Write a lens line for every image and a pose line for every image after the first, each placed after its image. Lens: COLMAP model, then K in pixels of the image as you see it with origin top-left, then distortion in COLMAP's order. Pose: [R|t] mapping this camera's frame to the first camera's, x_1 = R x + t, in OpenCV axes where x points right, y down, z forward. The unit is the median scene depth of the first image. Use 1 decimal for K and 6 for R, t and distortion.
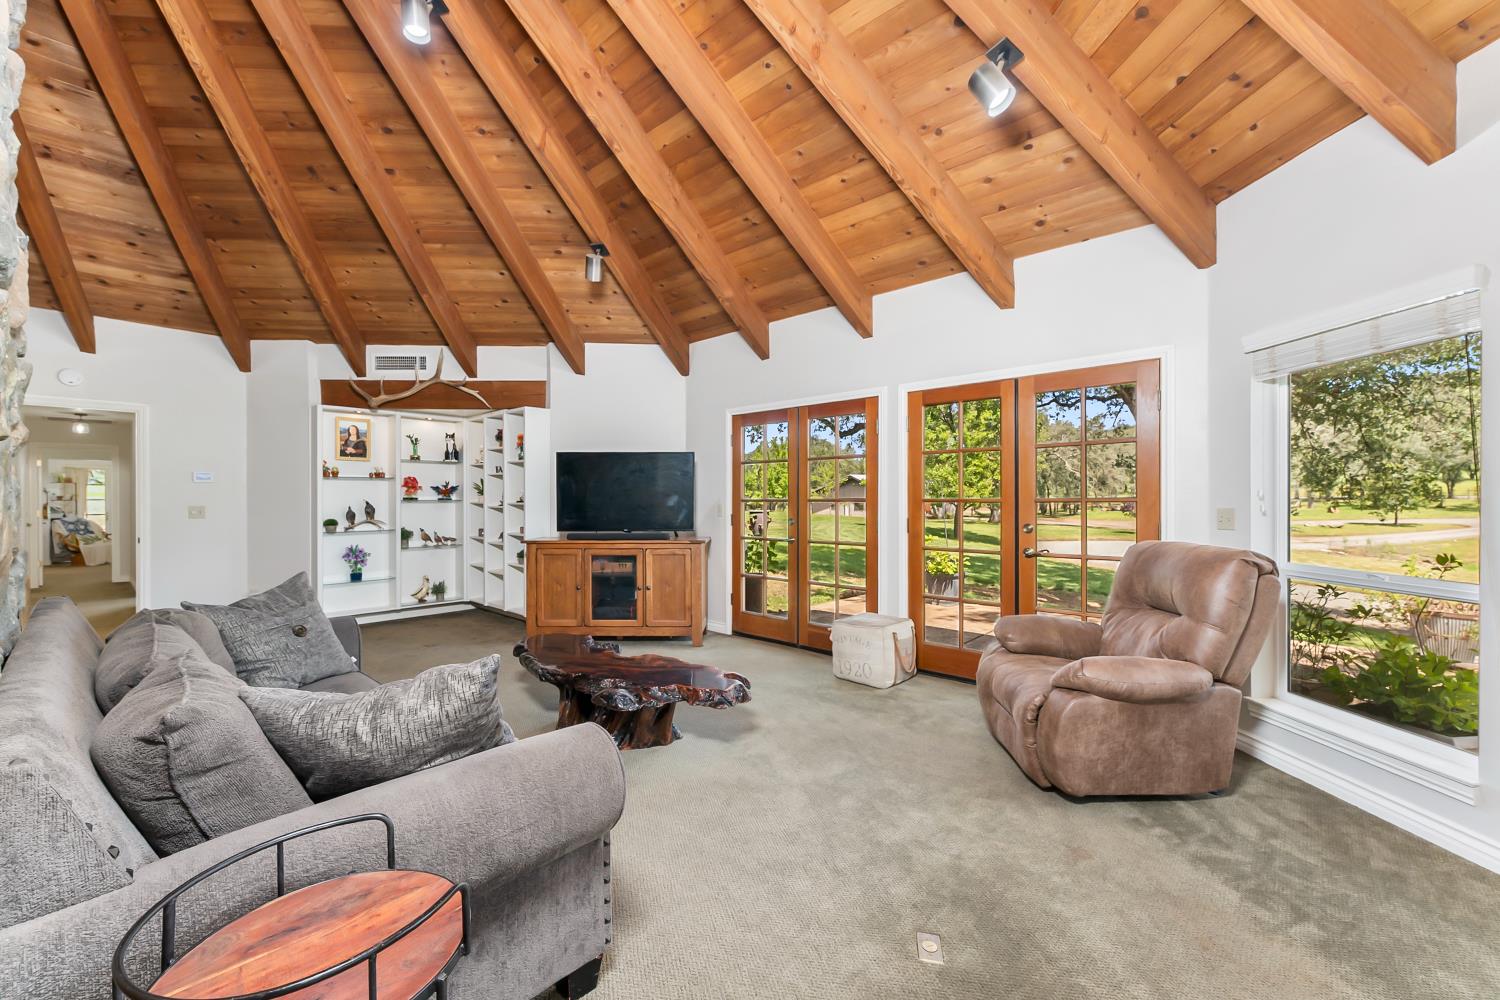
lens RADIAL K [[603.2, 0, 746.6], [0, 603.2, 504.8], [0, 0, 1]] dist [0.000106, 0.000305]
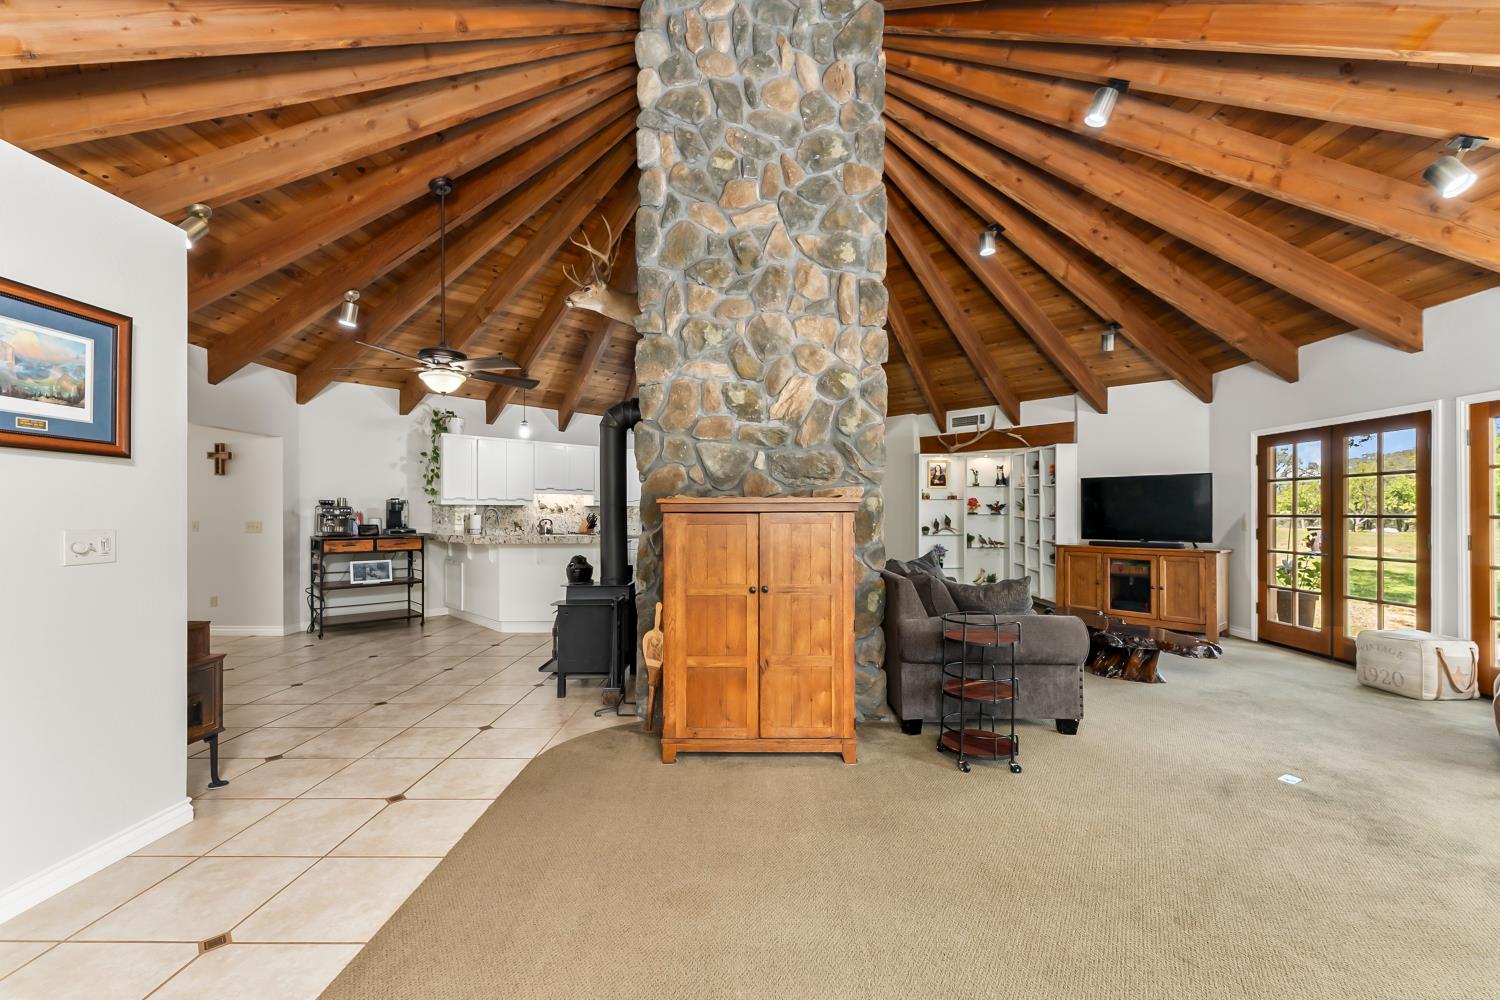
lens RADIAL K [[603.2, 0, 746.6], [0, 603.2, 504.8], [0, 0, 1]] dist [0.000106, 0.000305]
pose [[0.665897, -0.006546, -0.746015, 0.173499], [-0.012031, 0.999737, -0.019511, 0.004729], [0.745946, 0.021967, 0.665644, -0.401019]]
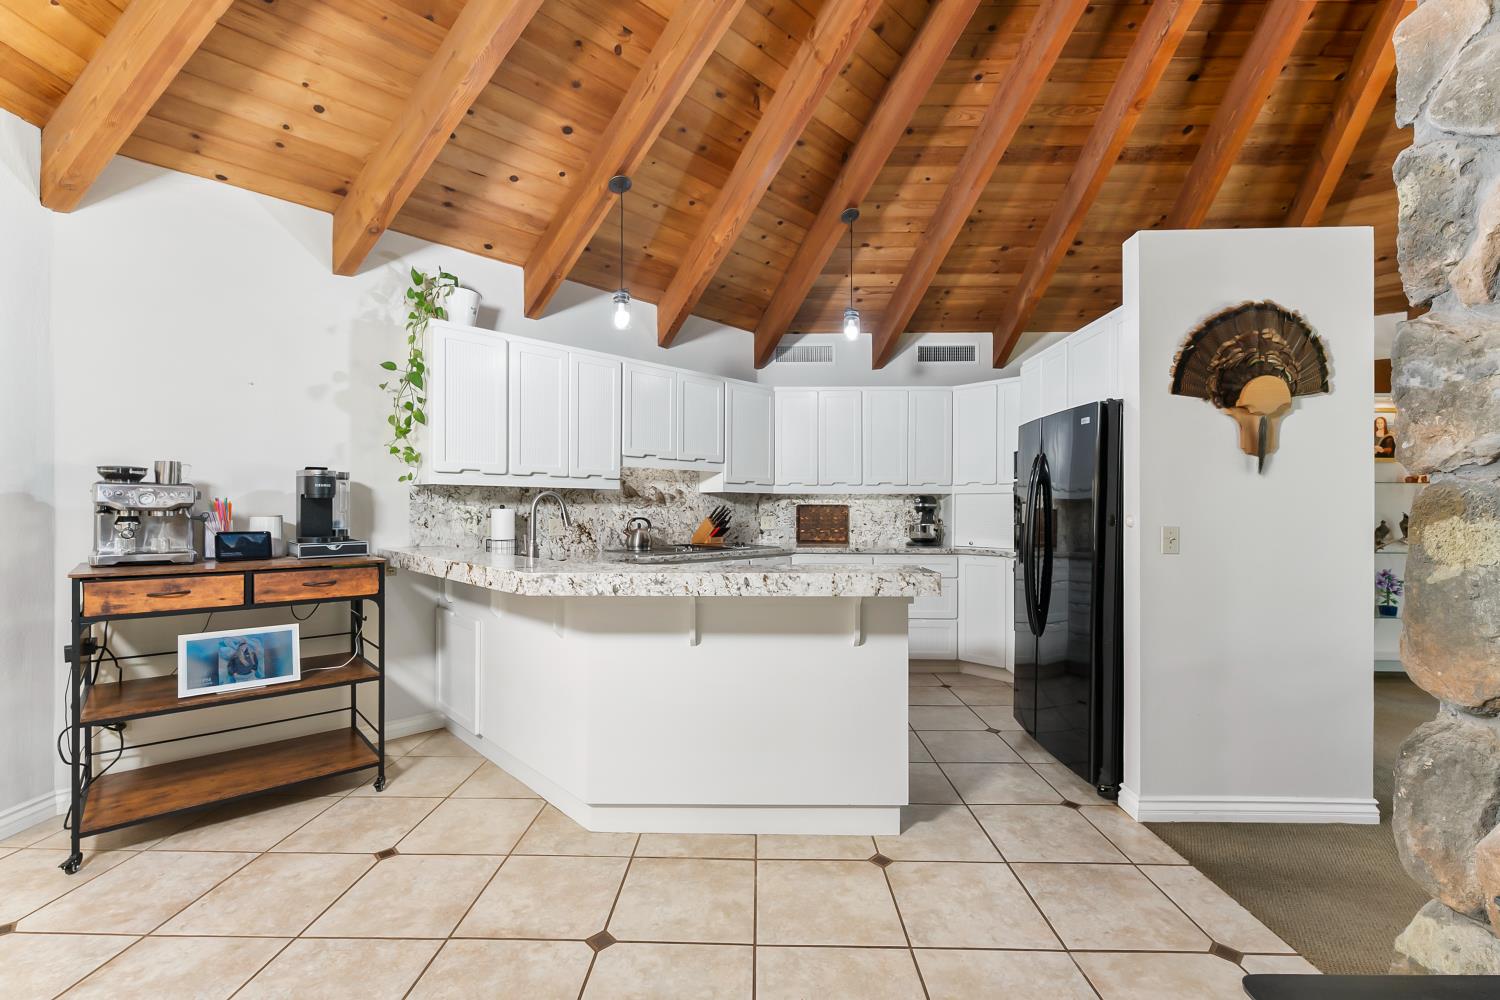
lens RADIAL K [[636.6, 0, 745.8], [0, 636.6, 508.1], [0, 0, 1]] dist [-0.000356, -0.000065]
pose [[0.651703, 0.004110, -0.758463, -0.608442], [-0.016871, 0.999816, -0.009078, 0.009204], [0.758287, 0.018712, 0.651652, -0.184346]]
